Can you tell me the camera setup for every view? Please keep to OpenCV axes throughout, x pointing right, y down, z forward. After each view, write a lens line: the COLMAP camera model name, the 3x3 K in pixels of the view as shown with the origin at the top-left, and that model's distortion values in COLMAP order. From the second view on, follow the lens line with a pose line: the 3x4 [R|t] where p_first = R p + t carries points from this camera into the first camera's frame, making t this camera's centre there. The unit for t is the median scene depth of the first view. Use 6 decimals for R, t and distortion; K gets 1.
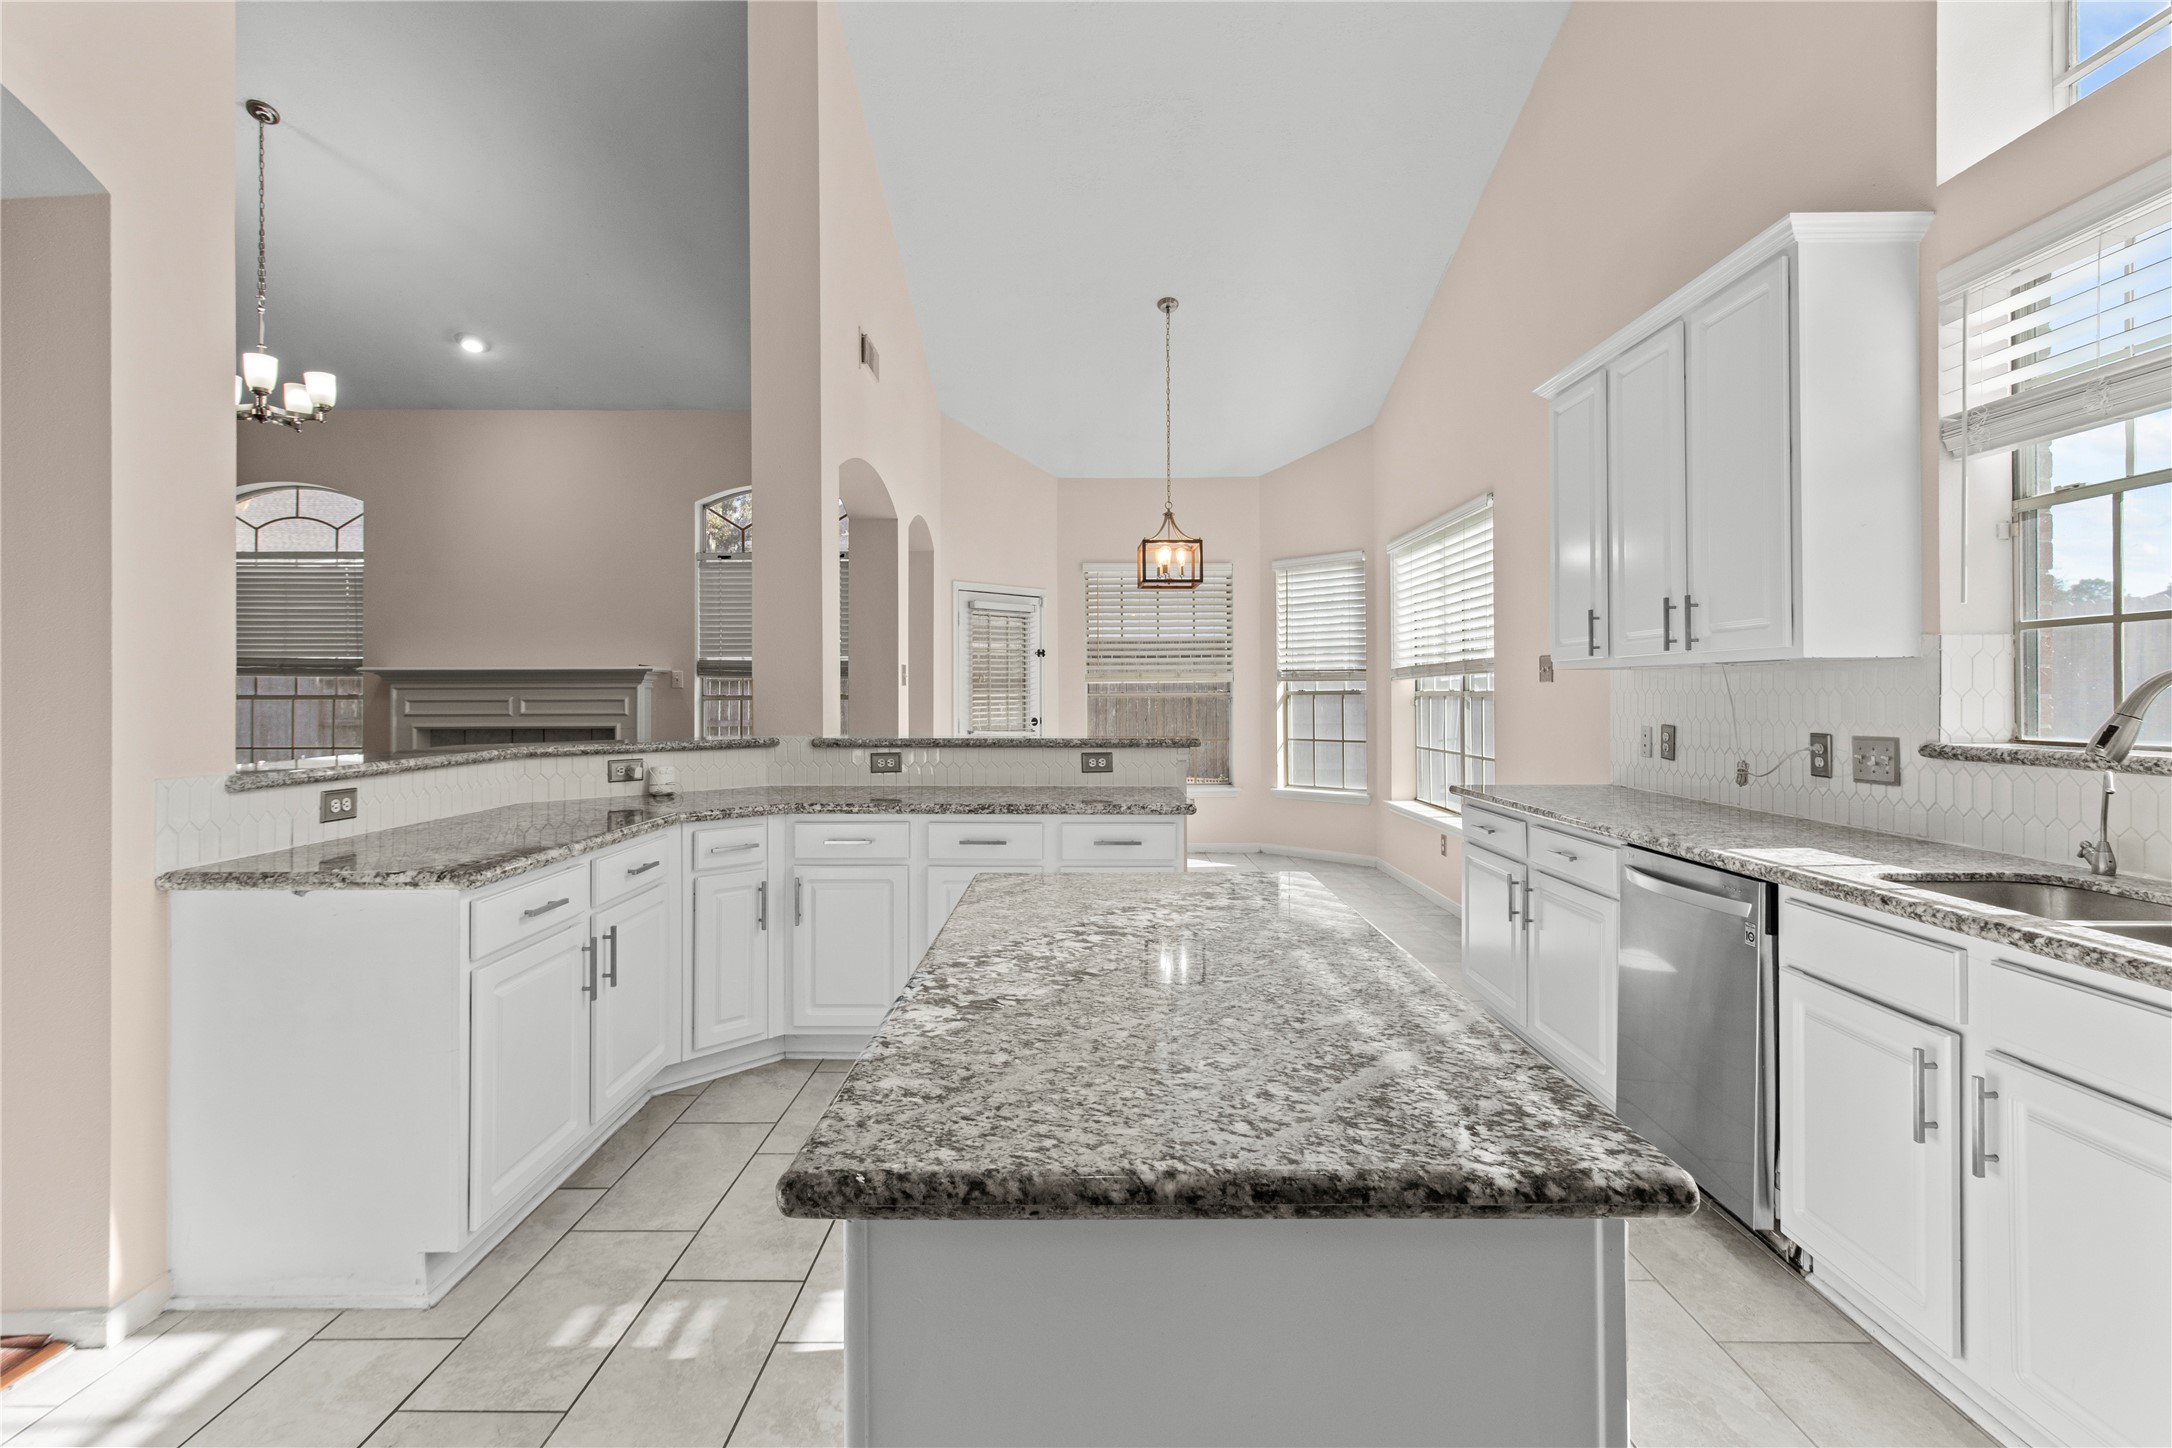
lens RADIAL K [[1024.2, 0, 1069.4], [0, 1024.2, 688.0], [0, 0, 1]] dist [0.001354, 0.000132]
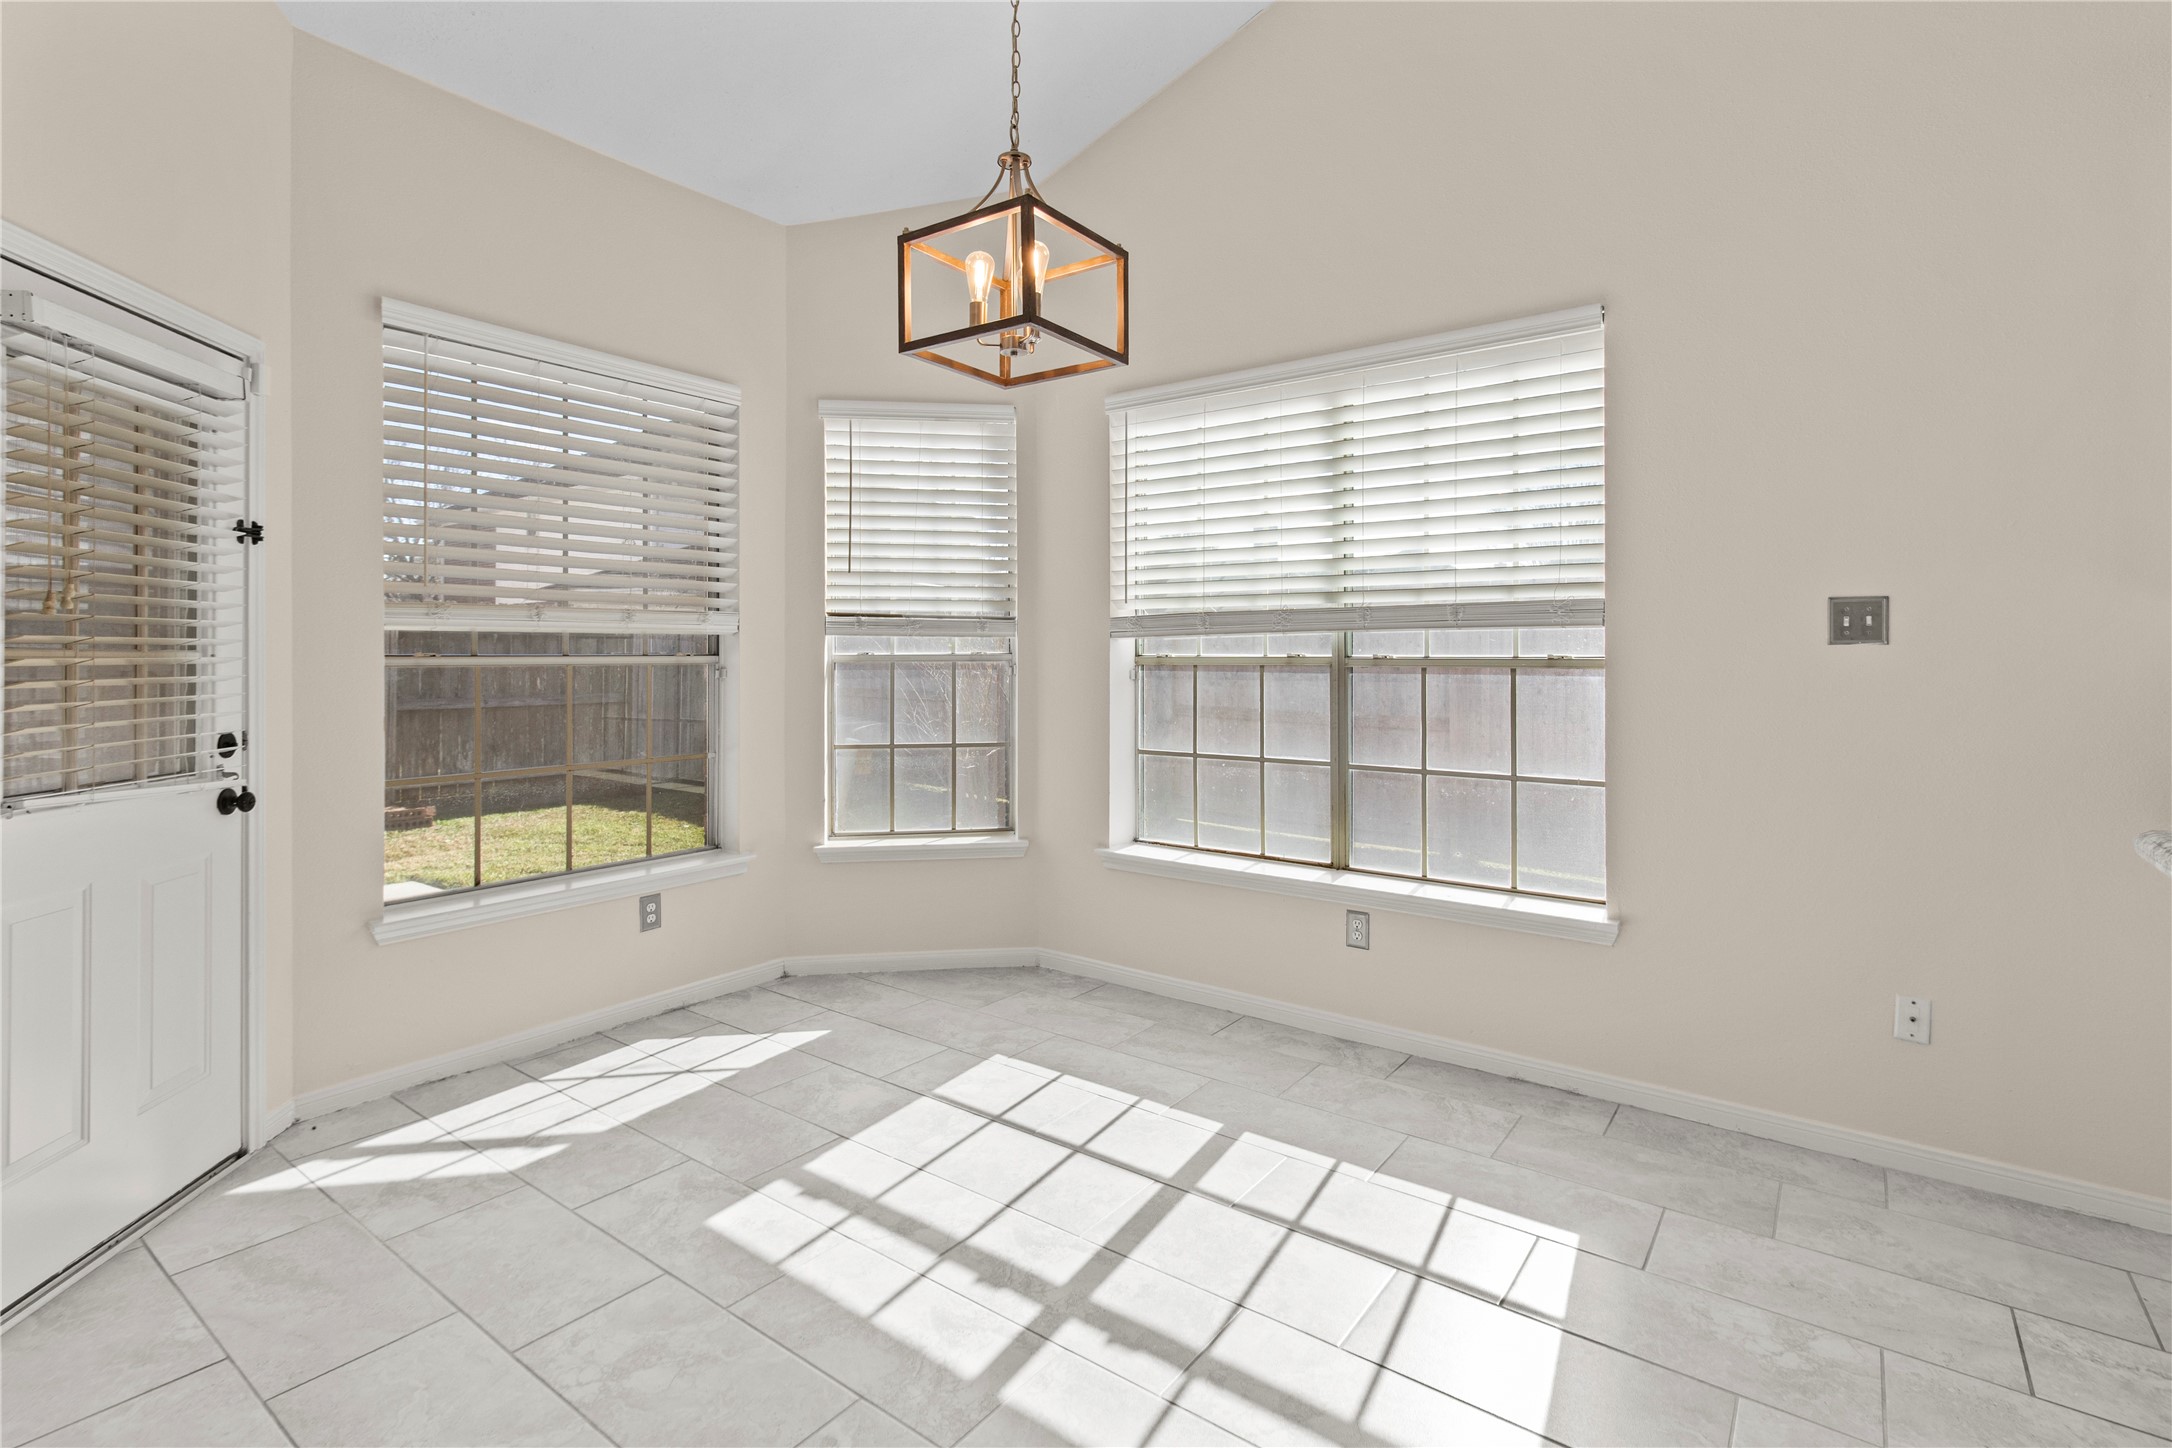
lens RADIAL K [[1014.4, 0, 1084.4], [0, 1014.4, 643.4], [0, 0, 1]] dist [0.000650, 0.000254]
pose [[0.599571, 0.016020, 0.800161, -0.141182], [-0.010773, 0.999871, -0.011946, 0.002442], [-0.800249, -0.001458, 0.599666, 0.665919]]
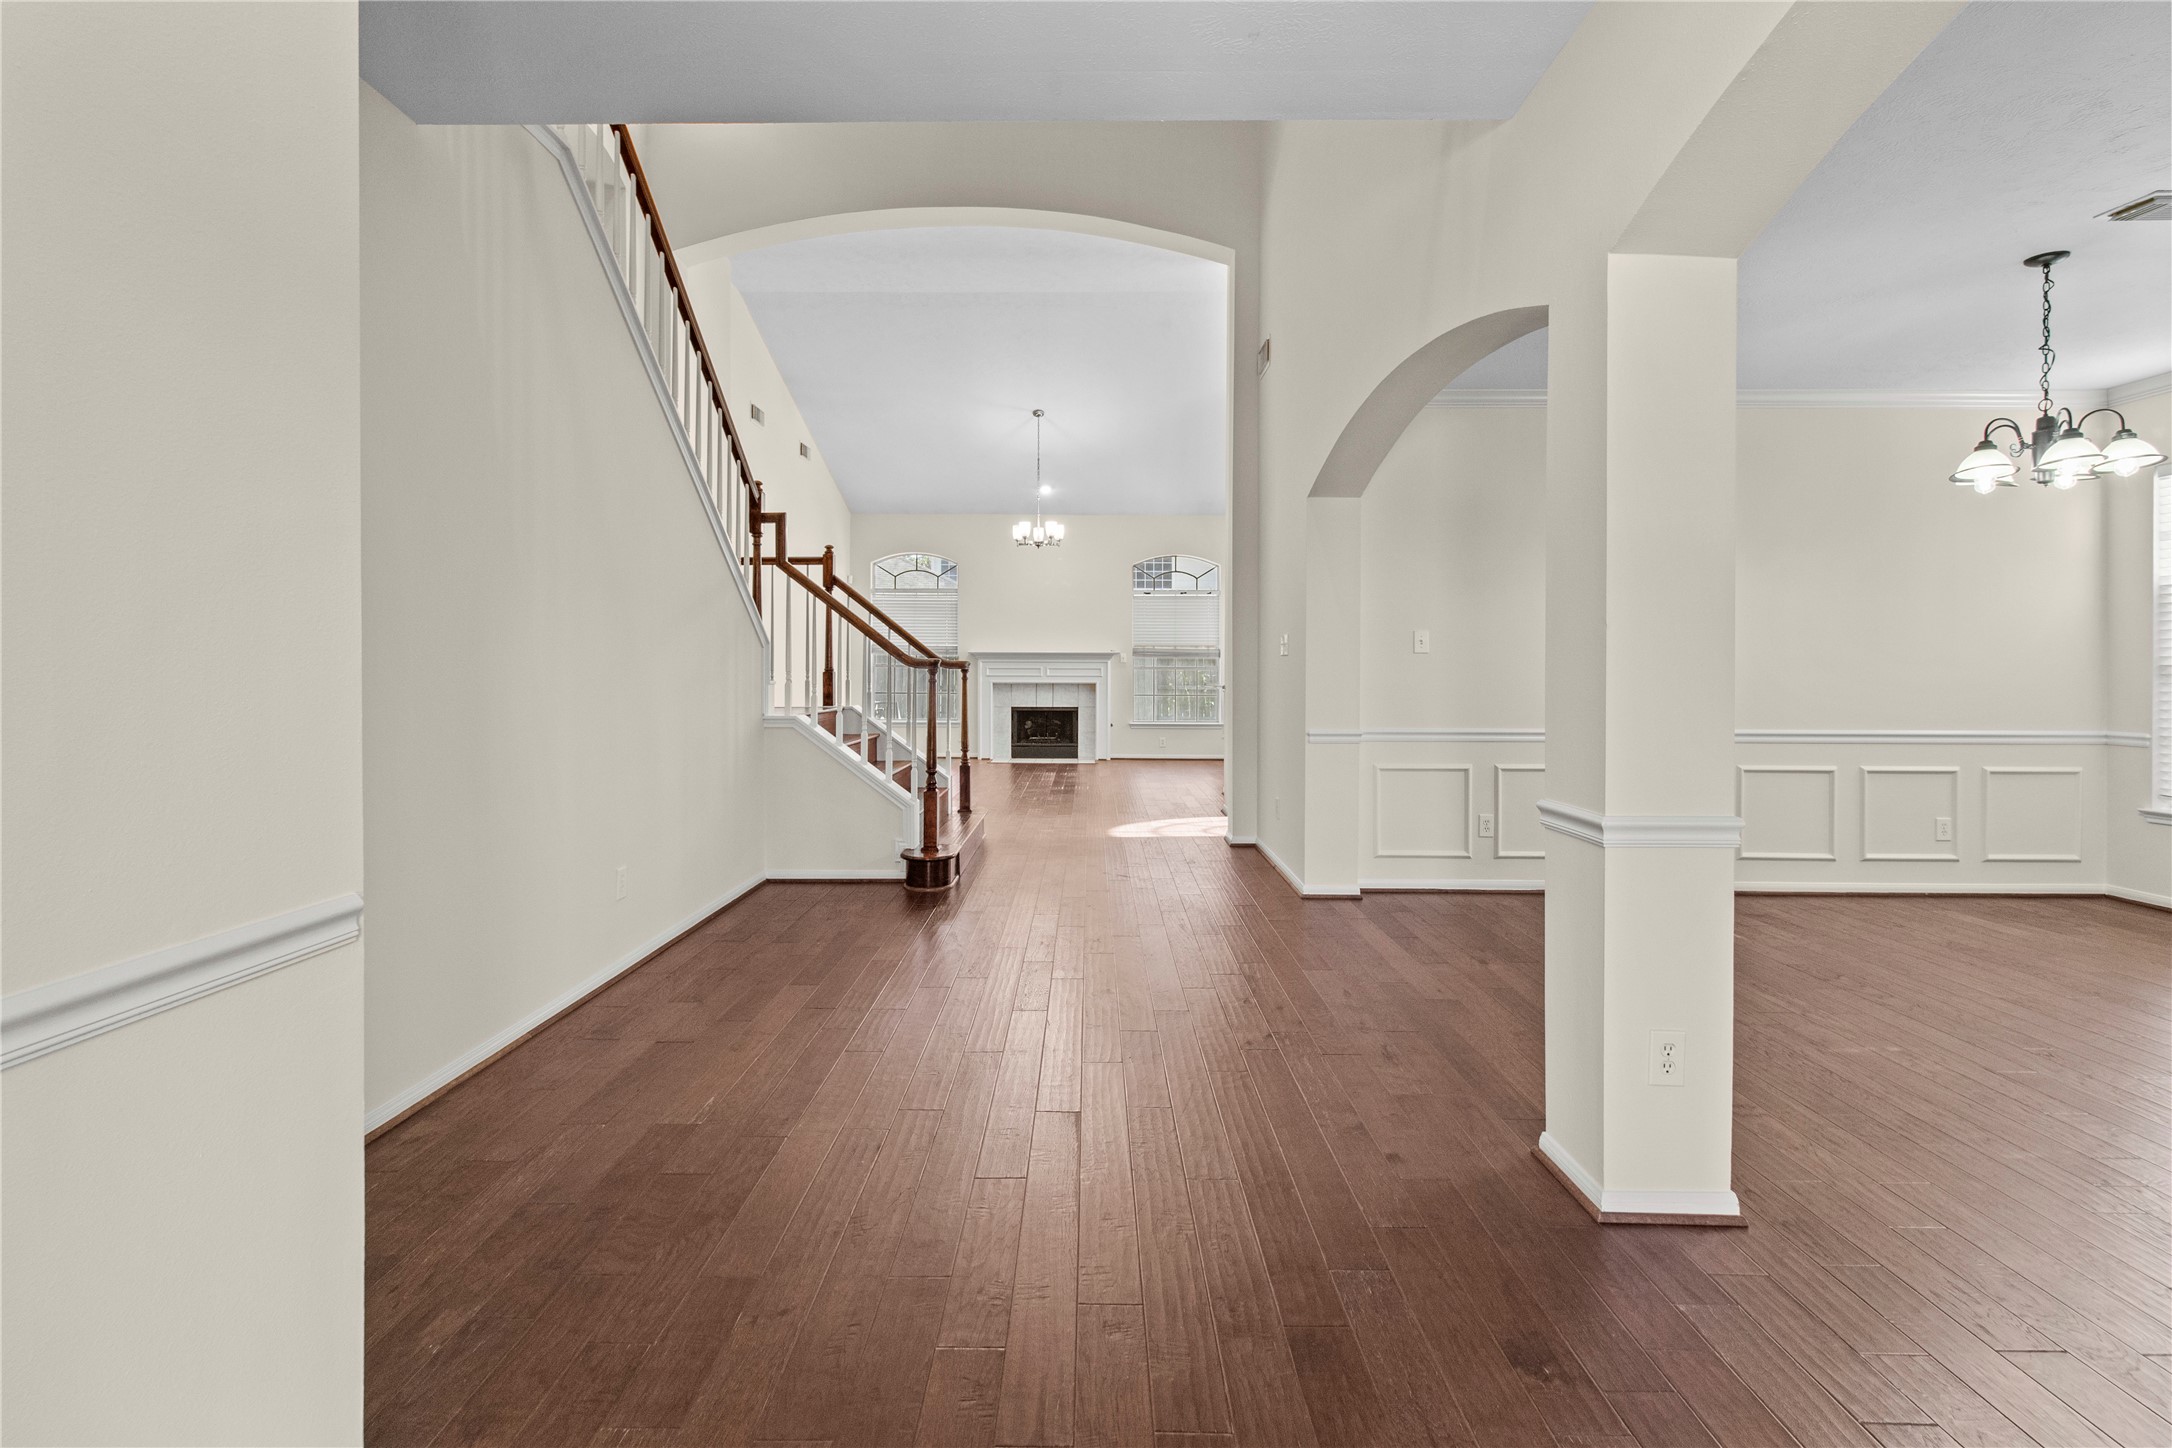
lens RADIAL K [[1001.6, 0, 1086.3], [0, 1001.6, 679.6], [0, 0, 1]] dist [0.000844, 0.000434]
pose [[0.999933, 0.009042, -0.007275, -0.448871], [-0.008939, 0.999860, 0.014114, 0.005768], [0.007402, -0.014048, 0.999874, -0.879813]]
